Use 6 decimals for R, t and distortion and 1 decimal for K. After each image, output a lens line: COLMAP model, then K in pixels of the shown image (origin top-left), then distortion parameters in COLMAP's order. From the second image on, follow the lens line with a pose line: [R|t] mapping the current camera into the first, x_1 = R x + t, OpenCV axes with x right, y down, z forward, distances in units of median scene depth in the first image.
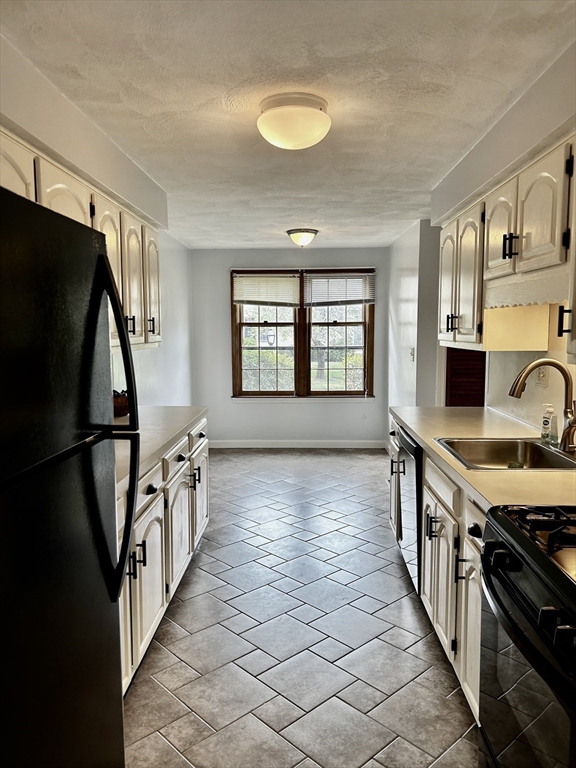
lens RADIAL K [[585.1, 0, 285.2], [0, 585.1, 388.9], [0, 0, 1]] dist [0.067066, -0.048667]
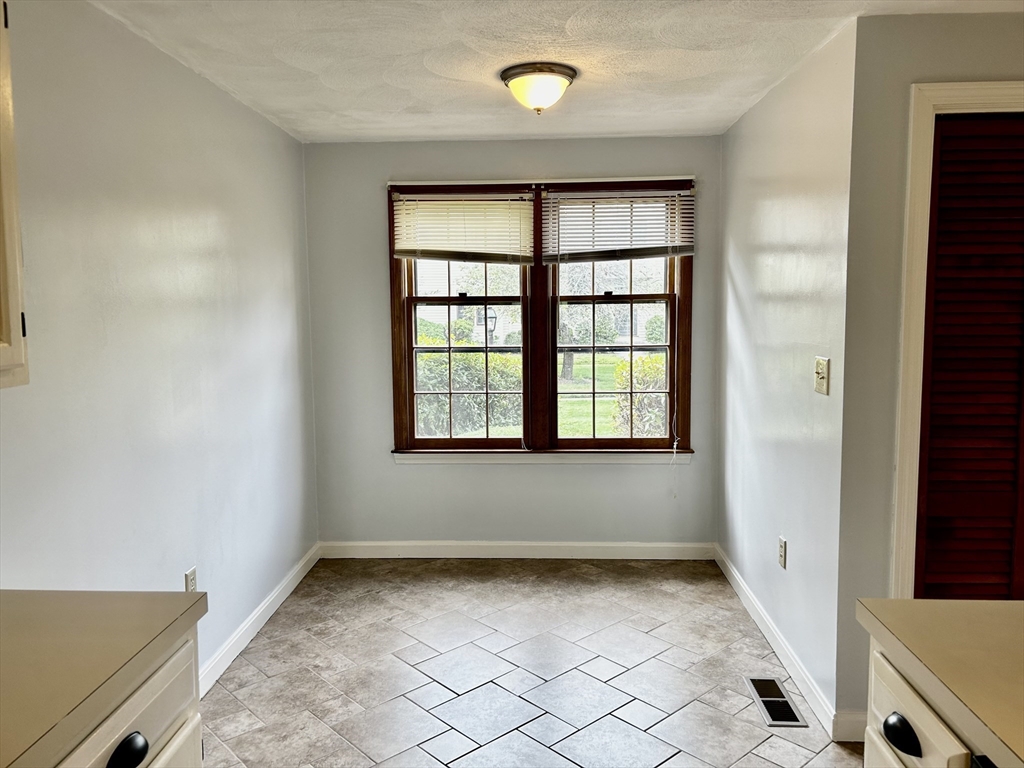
lens RADIAL K [[780.1, 0, 512.2], [0, 780.1, 374.4], [0, 0, 1]] dist [0.067066, -0.048667]
pose [[0.999960, -0.003310, -0.008253, 0.012066], [0.003218, 0.999933, -0.011106, -0.042624], [0.008289, 0.011079, 0.999904, 0.365972]]
